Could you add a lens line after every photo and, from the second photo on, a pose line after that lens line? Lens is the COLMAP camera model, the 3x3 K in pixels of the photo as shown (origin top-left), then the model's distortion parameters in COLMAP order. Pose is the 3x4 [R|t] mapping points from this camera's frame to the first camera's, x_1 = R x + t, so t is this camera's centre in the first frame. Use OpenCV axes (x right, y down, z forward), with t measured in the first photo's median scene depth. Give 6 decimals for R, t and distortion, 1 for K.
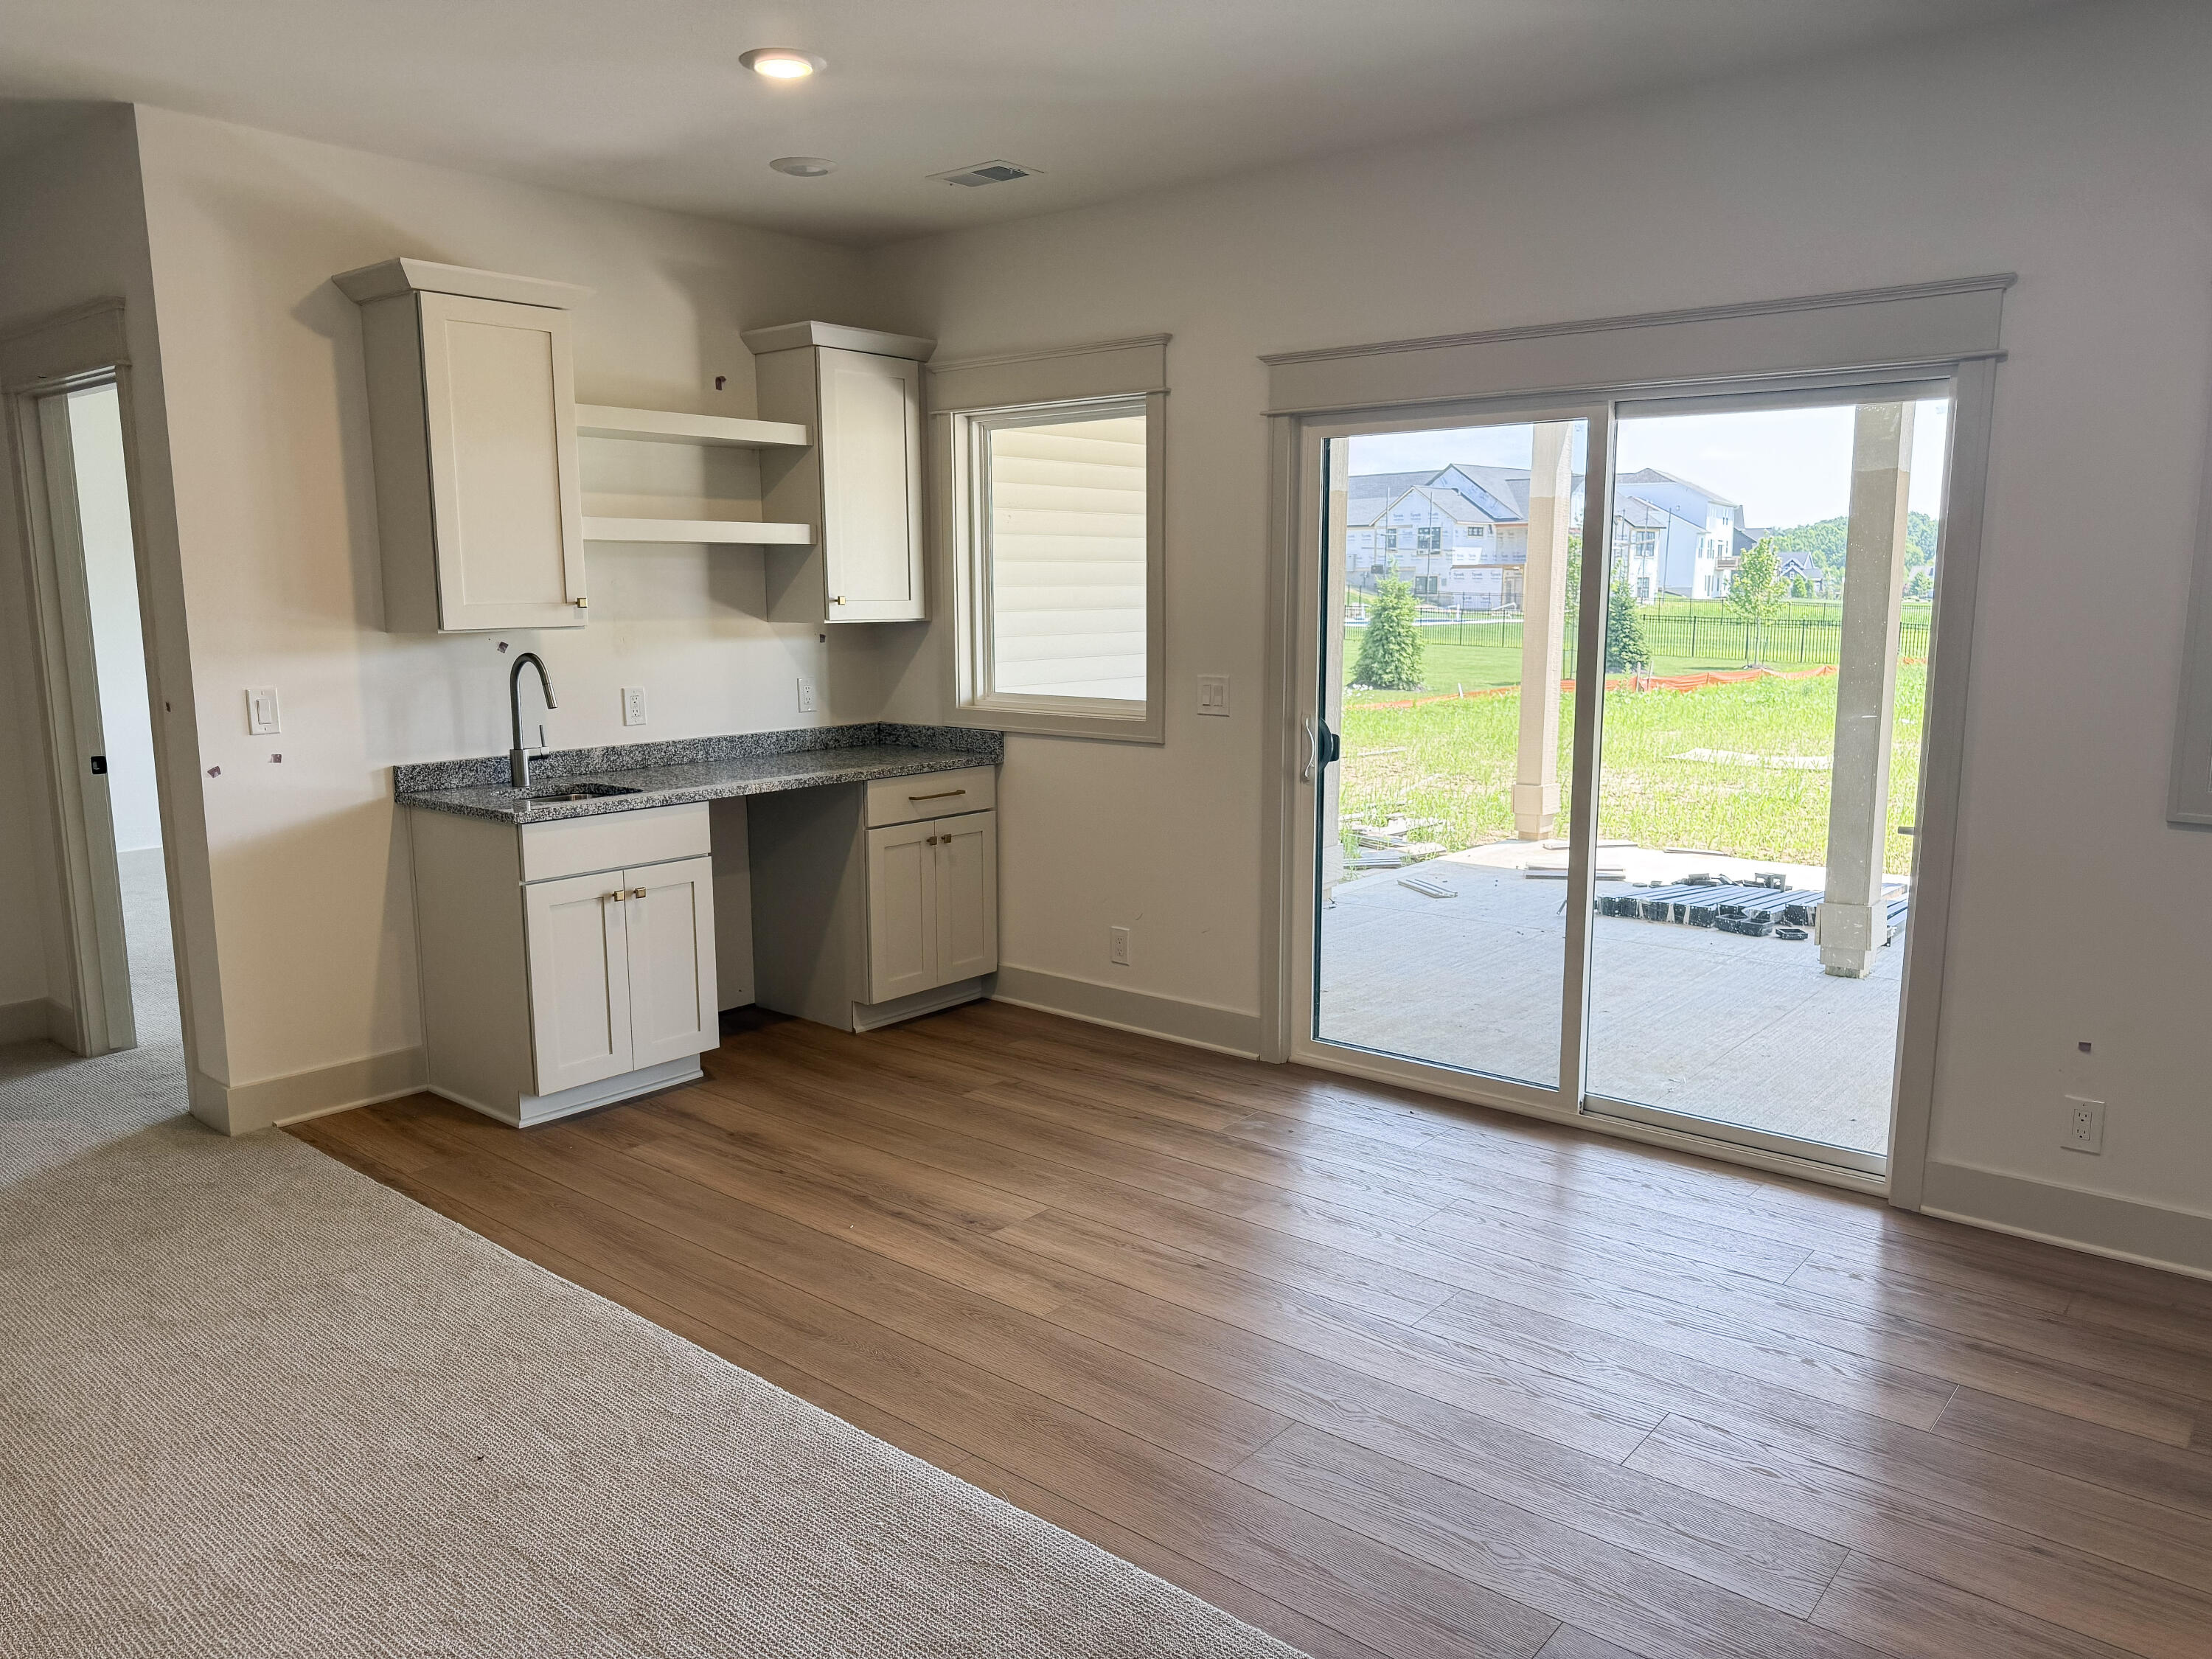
lens RADIAL K [[1570.2, 0, 1104.0], [0, 1570.2, 826.7], [0, 0, 1]] dist [0.002184, -0.000804]
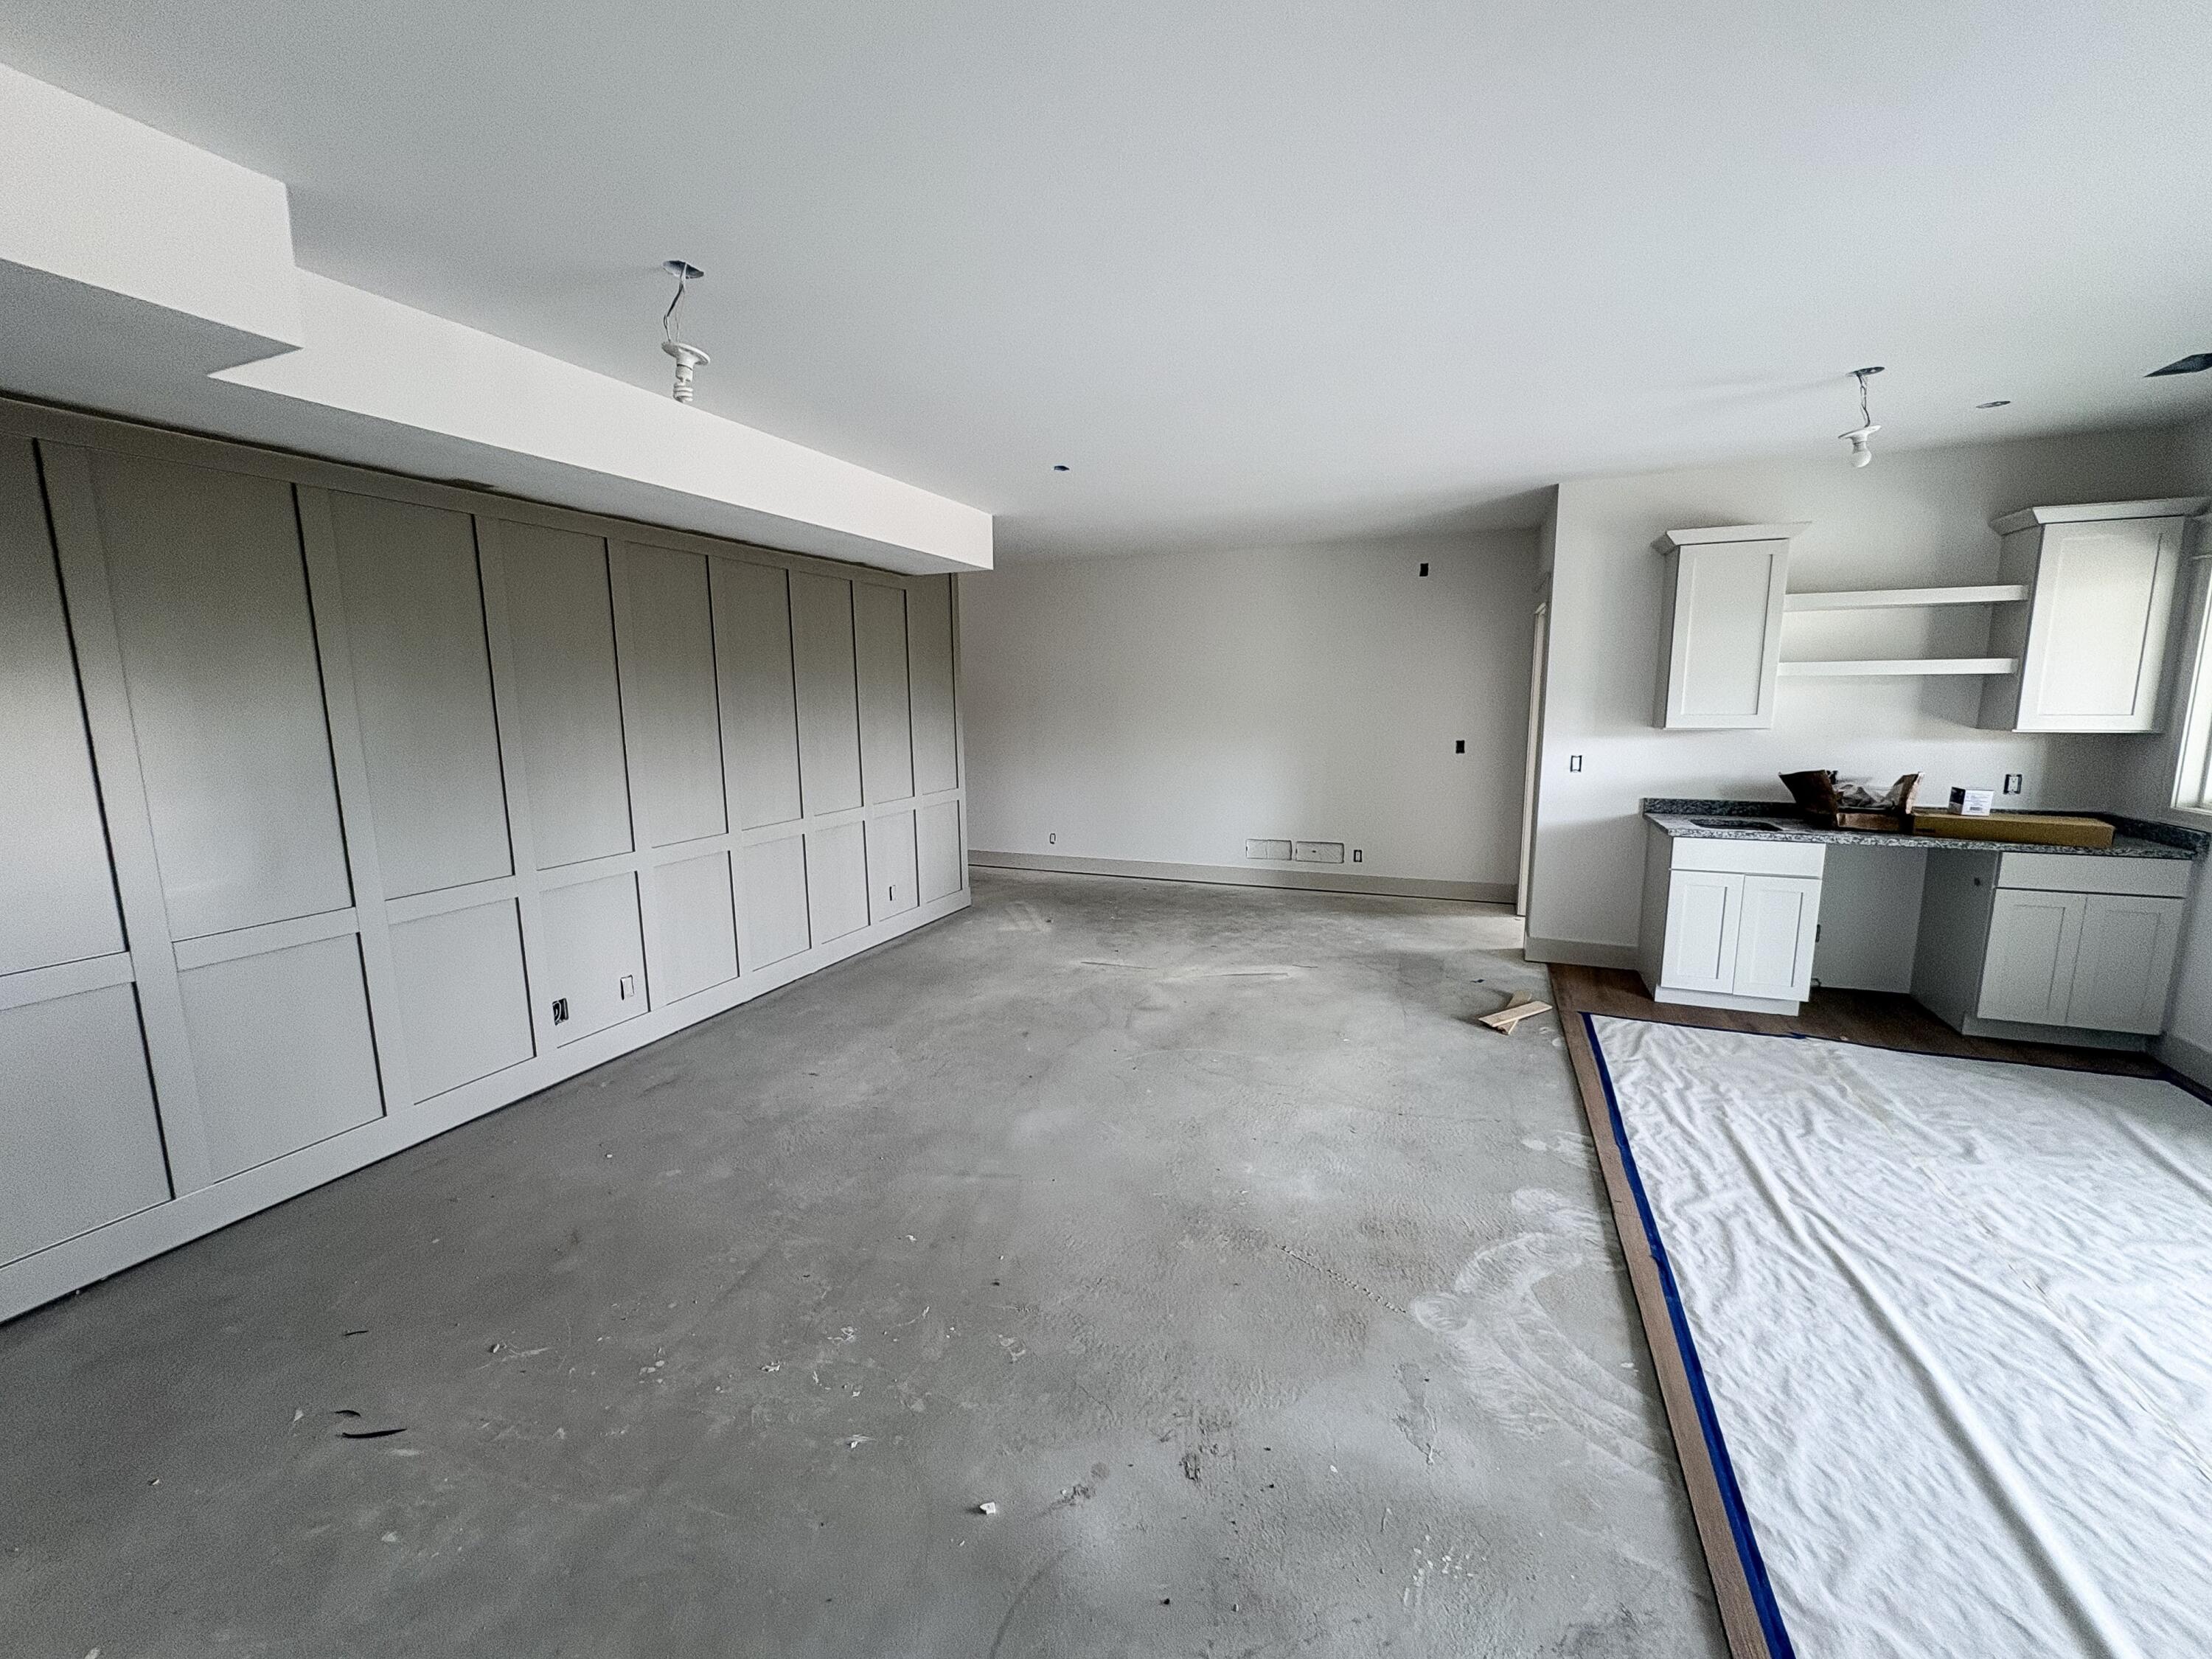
lens RADIAL K [[884.2, 0, 1112.6], [0, 884.2, 824.8], [0, 0, 1]] dist [0.000188, 0.000175]
pose [[0.322555, 0.141892, -0.935855, 0.299112], [-0.138341, 0.985151, 0.101684, -0.023268], [0.936386, 0.096668, 0.337395, 0.036852]]
